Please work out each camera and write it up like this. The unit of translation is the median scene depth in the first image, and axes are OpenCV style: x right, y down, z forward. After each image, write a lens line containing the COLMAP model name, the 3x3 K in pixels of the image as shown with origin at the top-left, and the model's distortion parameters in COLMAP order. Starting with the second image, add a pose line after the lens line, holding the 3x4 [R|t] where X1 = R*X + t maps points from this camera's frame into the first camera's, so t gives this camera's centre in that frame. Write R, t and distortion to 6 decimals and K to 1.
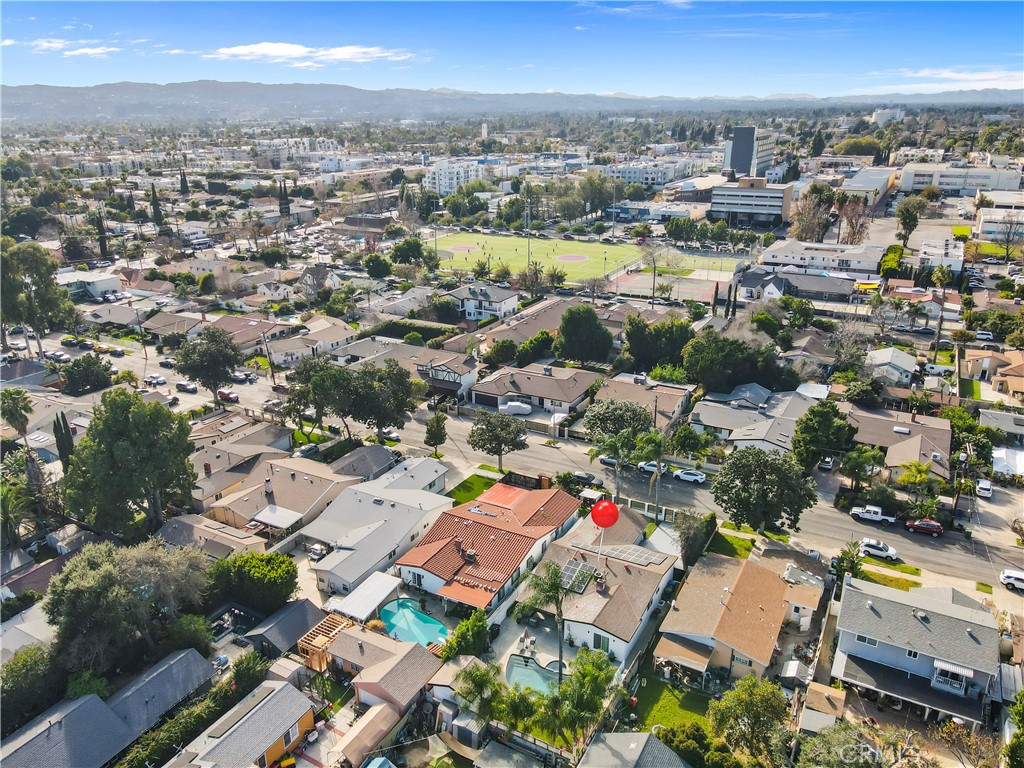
lens RADIAL K [[767.7, 0, 515.5], [0, 767.7, 442.4], [0, 0, 1]] dist [0.119627, 0.002428]
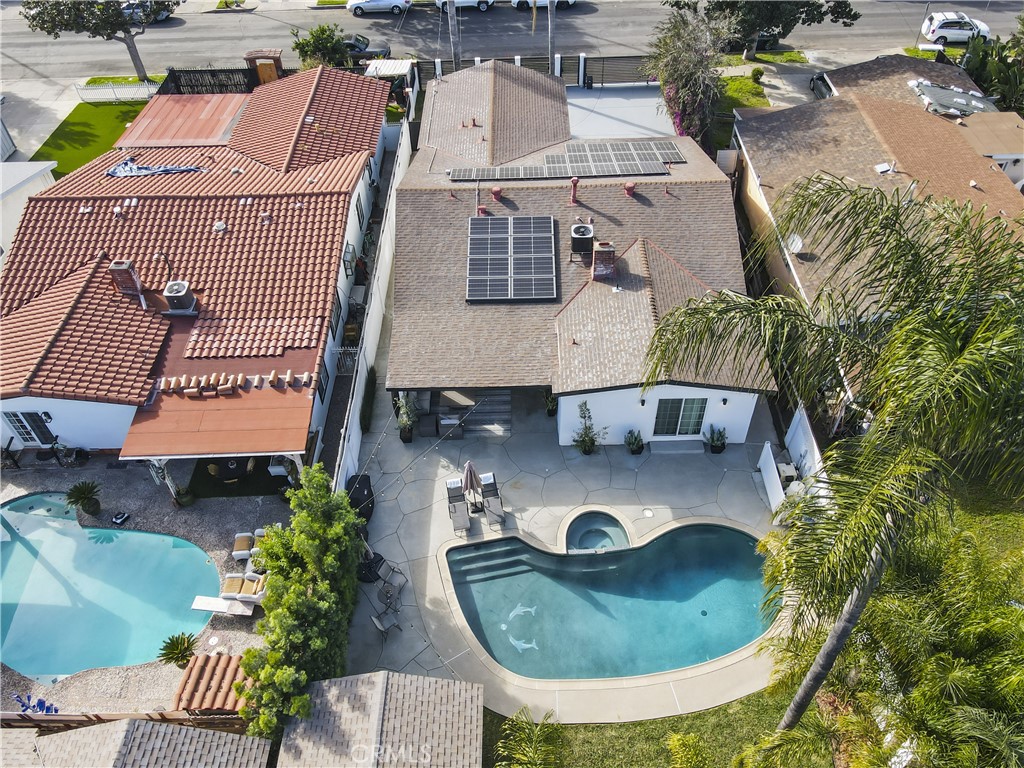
lens RADIAL K [[805.7, 0, 512.0], [0, 805.7, 384.0], [0, 0, 1]] dist [0.002103, 0.002063]
pose [[0.878573, -0.355430, 0.319029, -0.058883], [0.224610, 0.896976, 0.380769, 0.087176], [-0.421498, -0.262876, 0.867892, 0.679031]]
